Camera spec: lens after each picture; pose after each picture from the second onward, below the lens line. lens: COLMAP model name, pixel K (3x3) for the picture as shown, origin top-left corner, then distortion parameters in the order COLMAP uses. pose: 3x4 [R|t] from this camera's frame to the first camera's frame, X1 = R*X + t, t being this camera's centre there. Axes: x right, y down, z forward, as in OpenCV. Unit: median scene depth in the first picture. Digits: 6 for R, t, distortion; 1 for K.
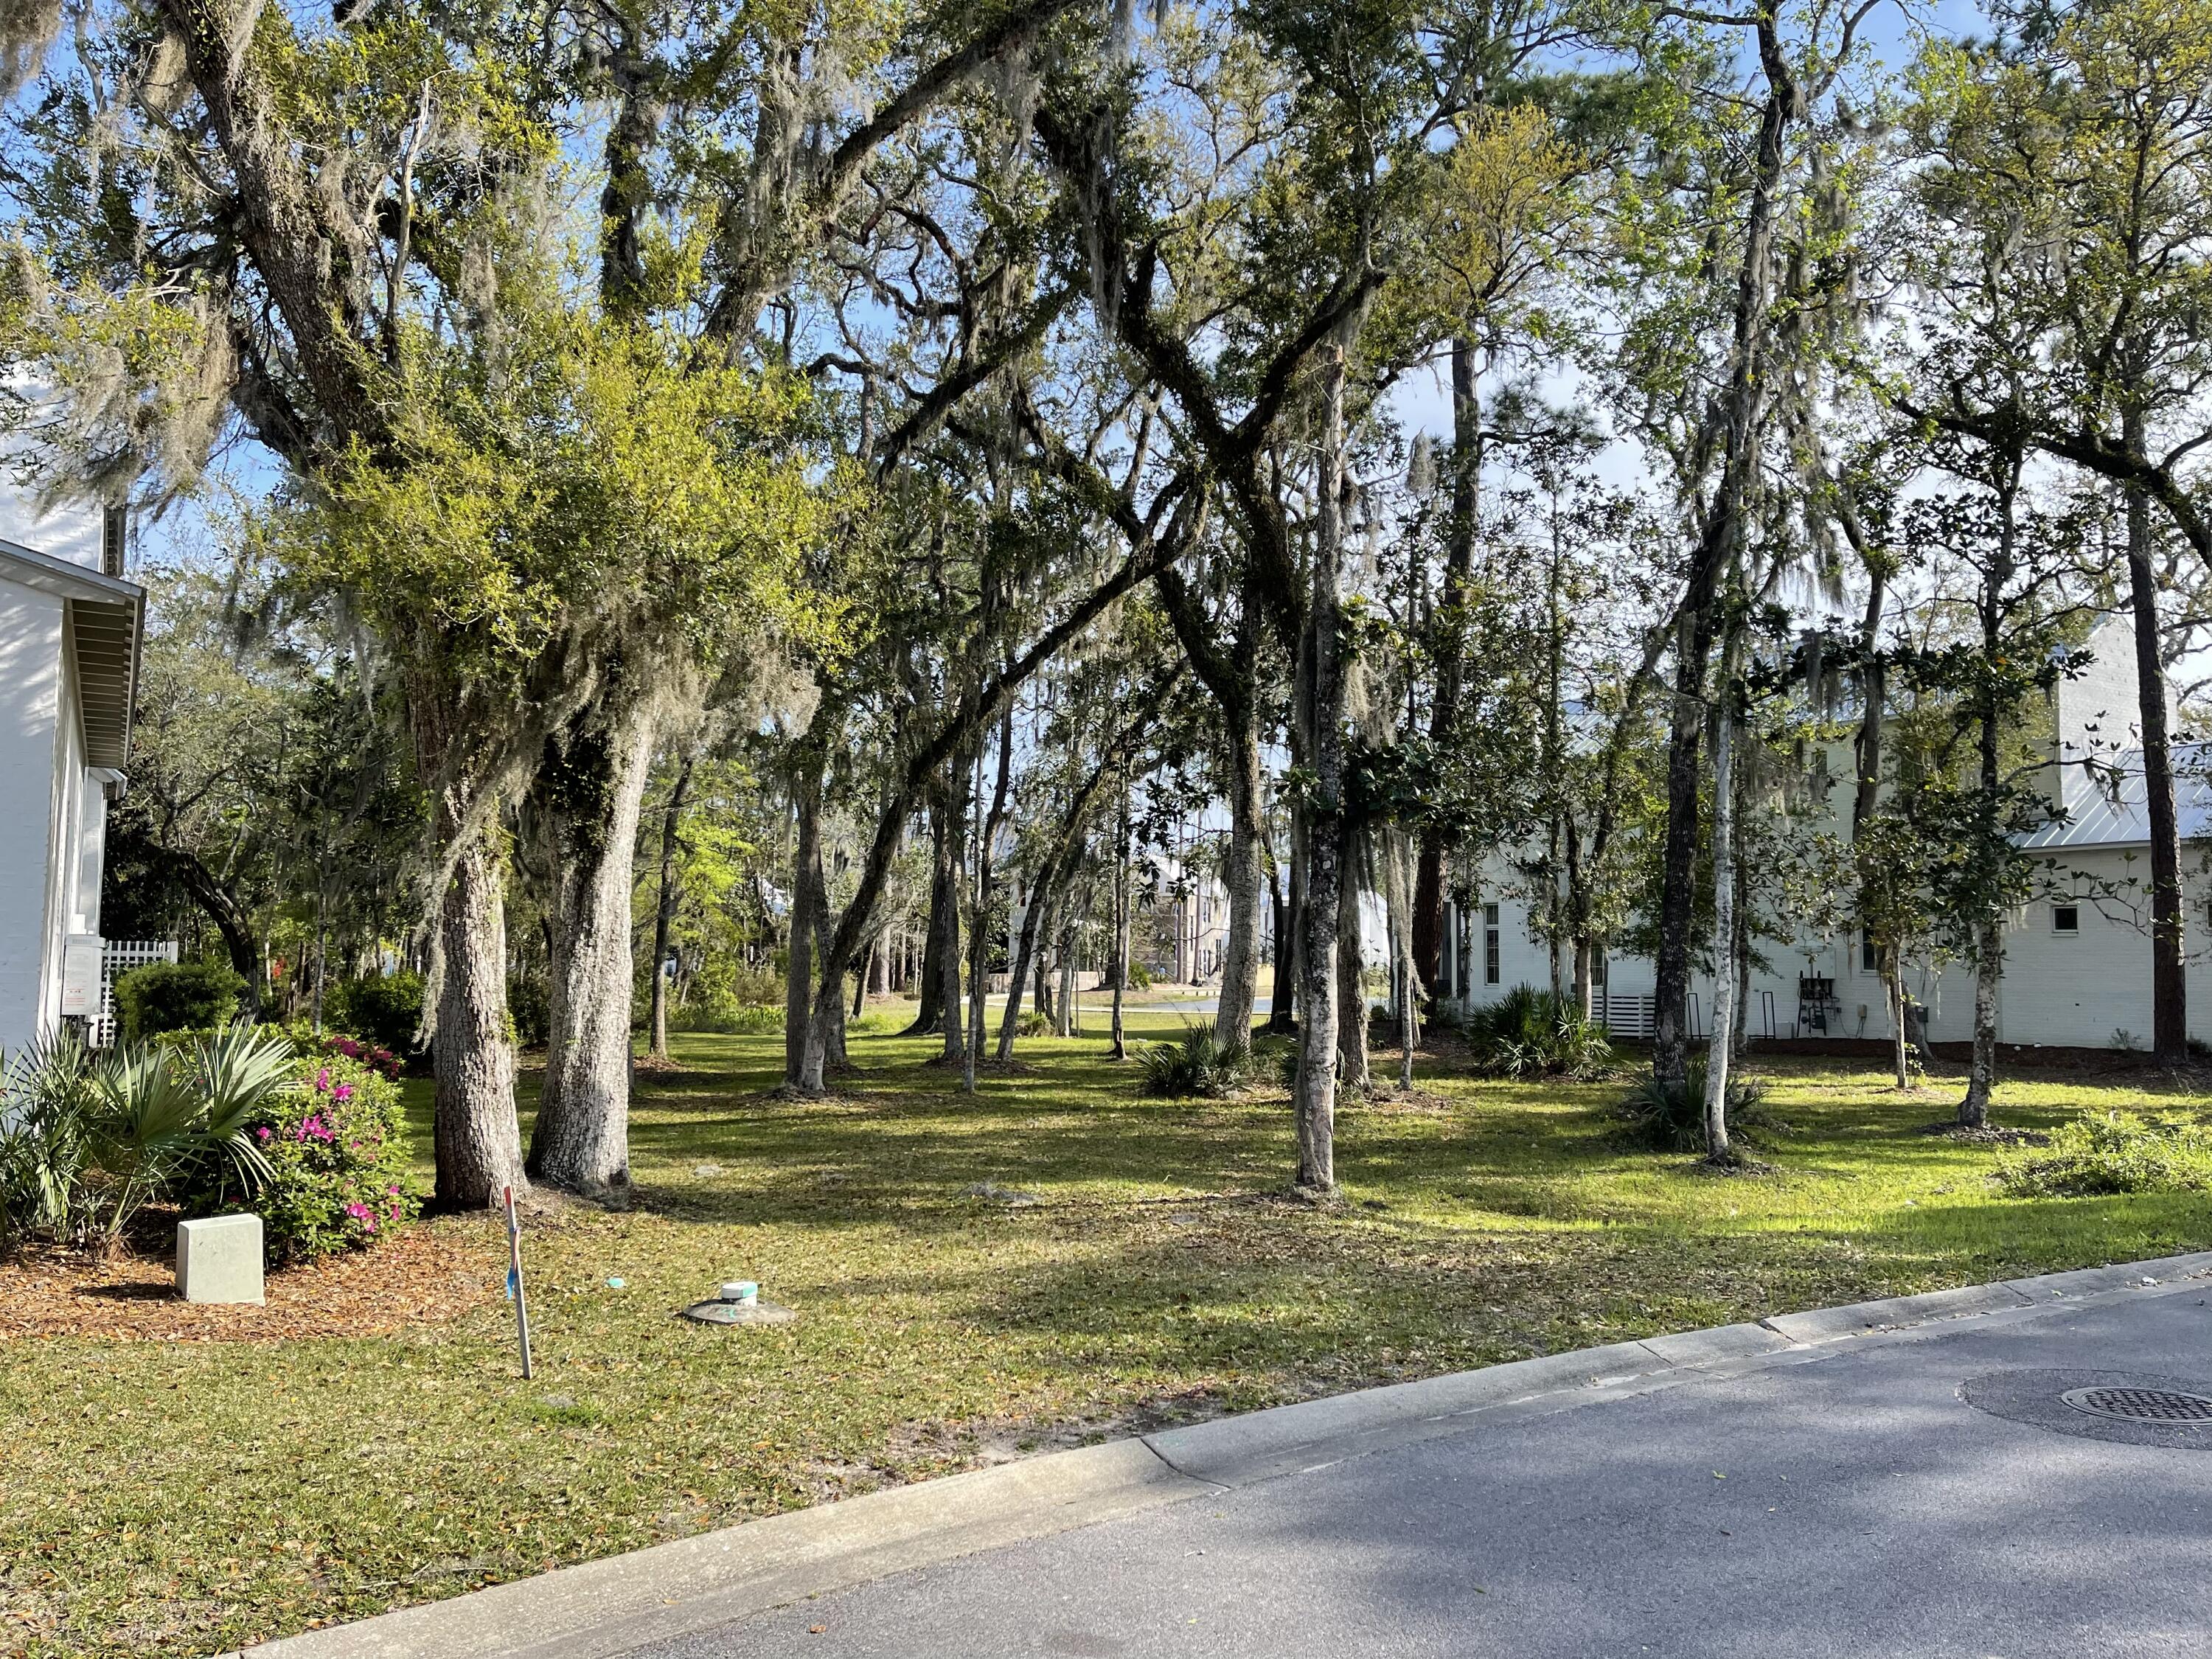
lens RADIAL K [[1682.2, 0, 1096.3], [0, 1682.2, 836.5], [0, 0, 1]] dist [0.062828, -0.083057]
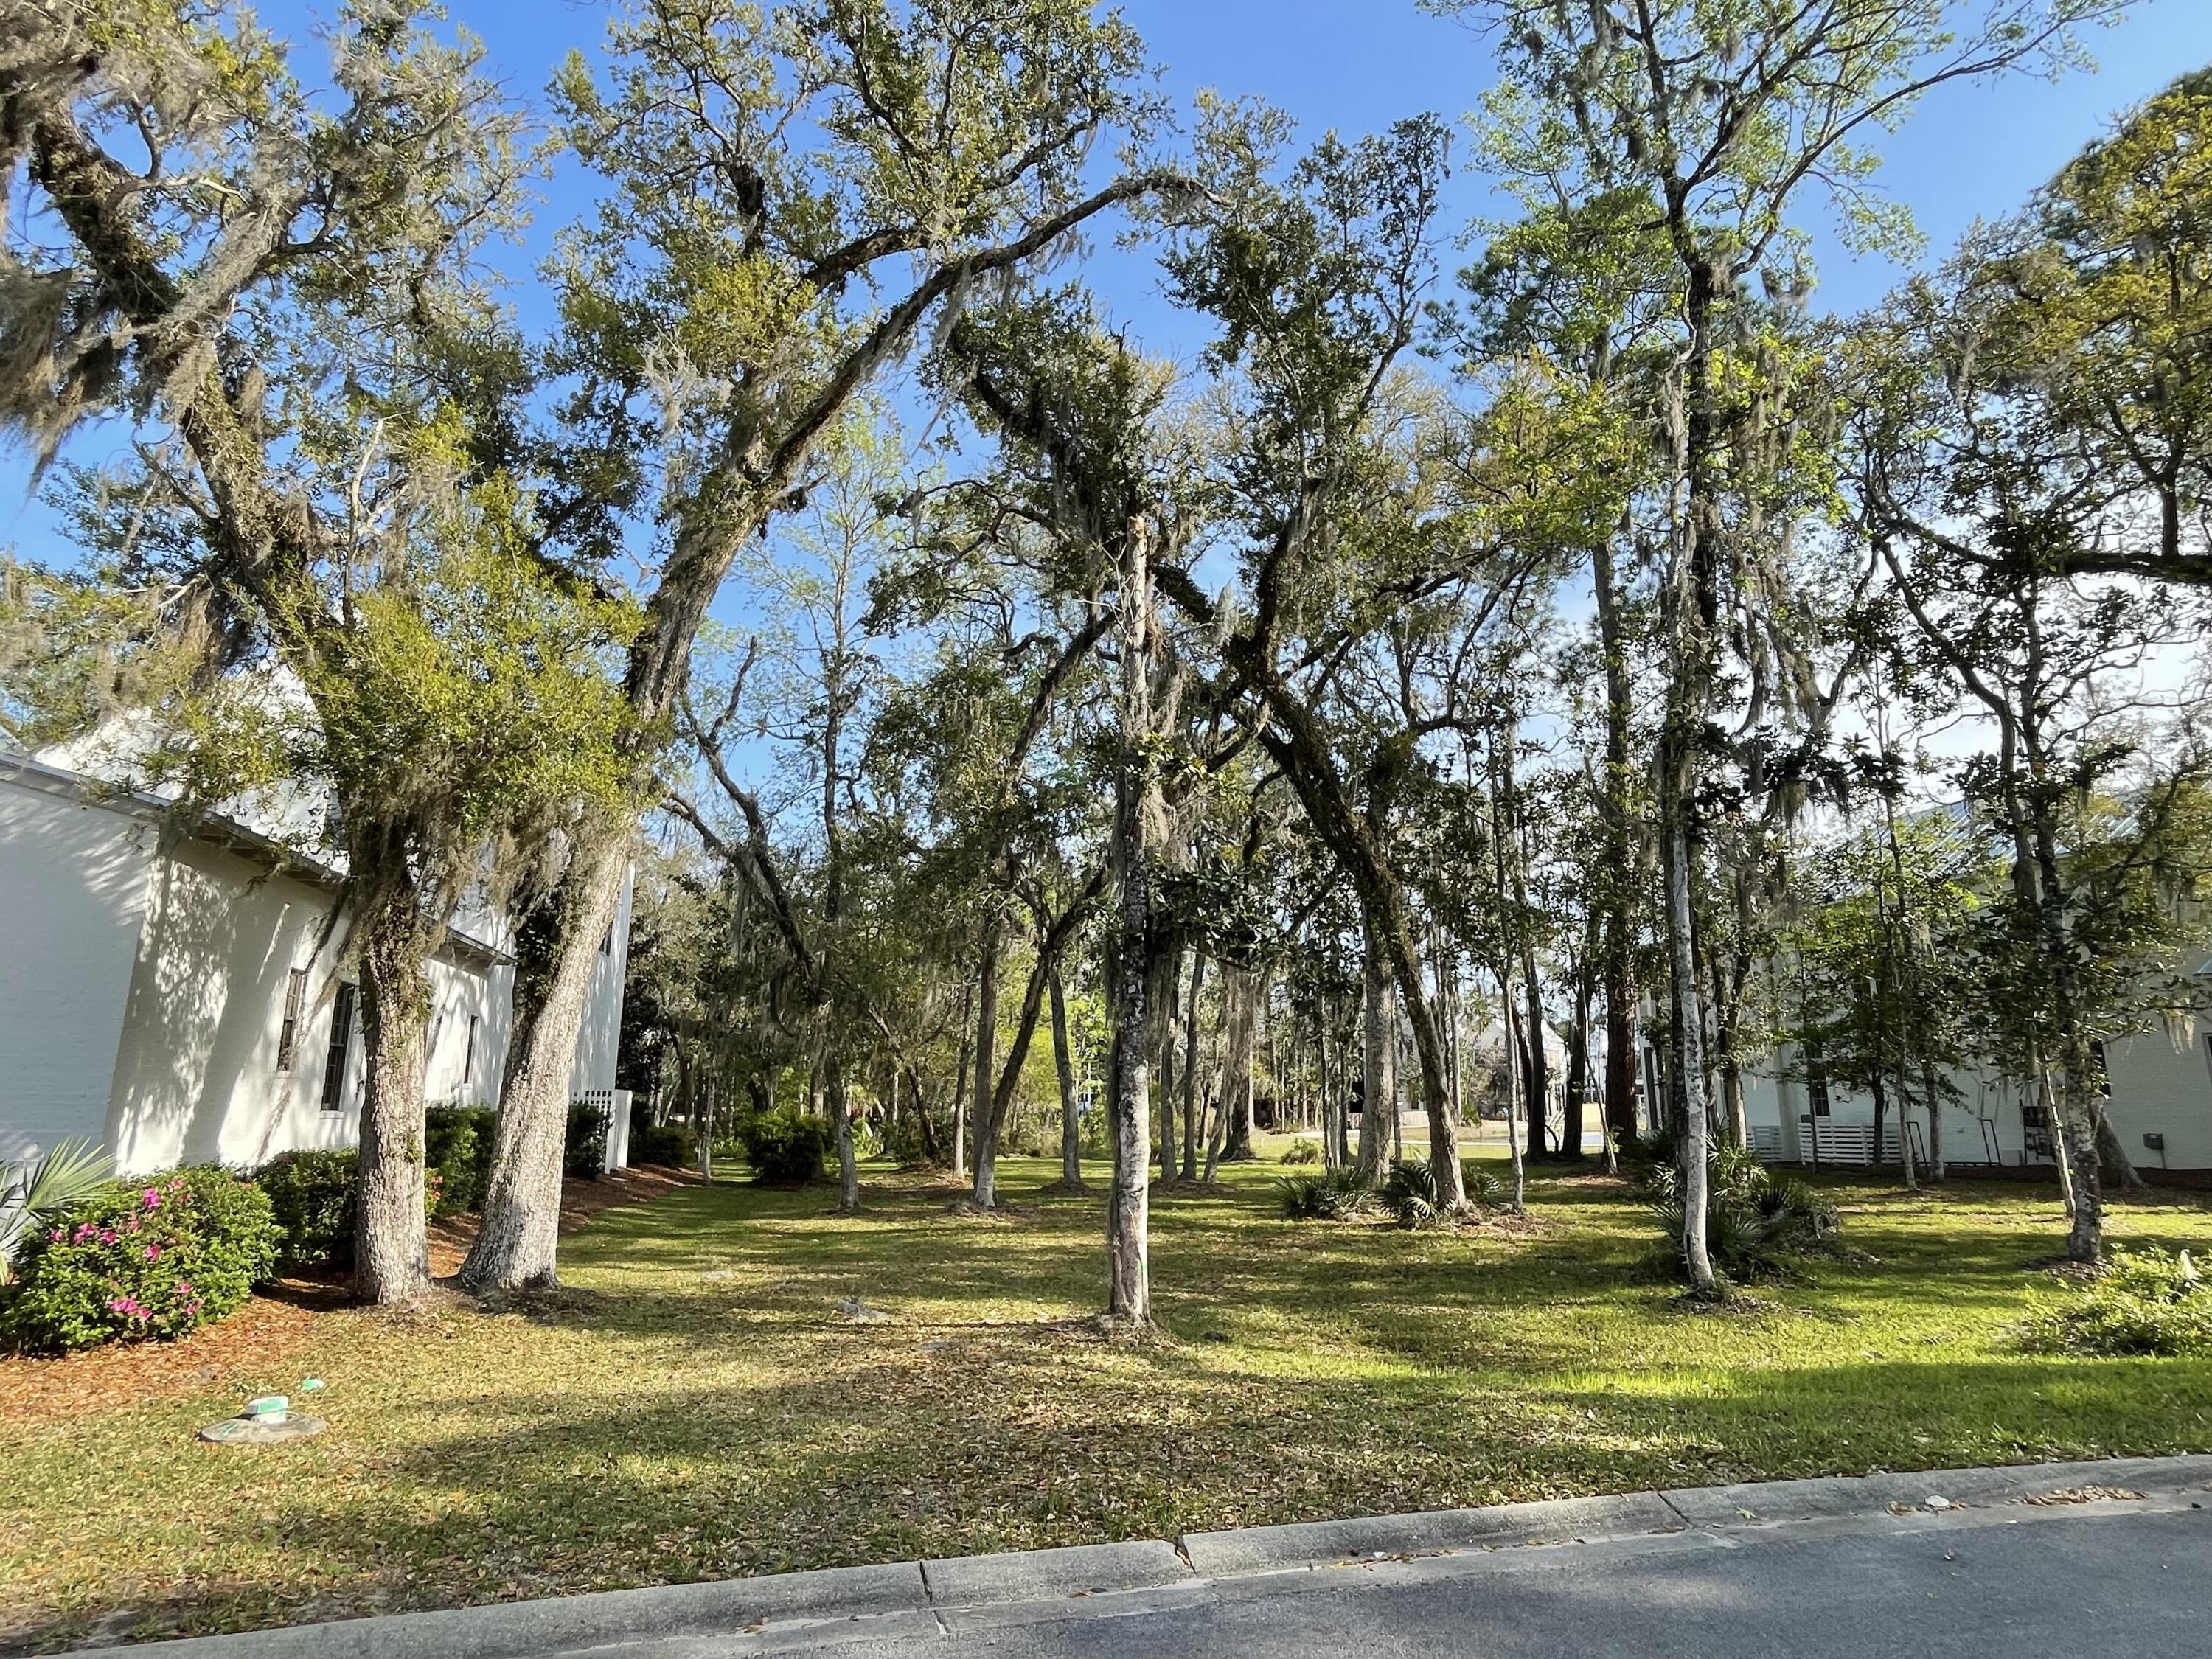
lens RADIAL K [[1231.8, 0, 1087.7], [0, 1231.8, 821.8], [0, 0, 1]] dist [-0.003578, -0.002355]
pose [[0.949680, -0.080300, -0.302753, 0.273613], [0.032949, 0.986828, -0.158385, 0.026740], [0.311484, 0.140439, 0.939816, 0.208941]]
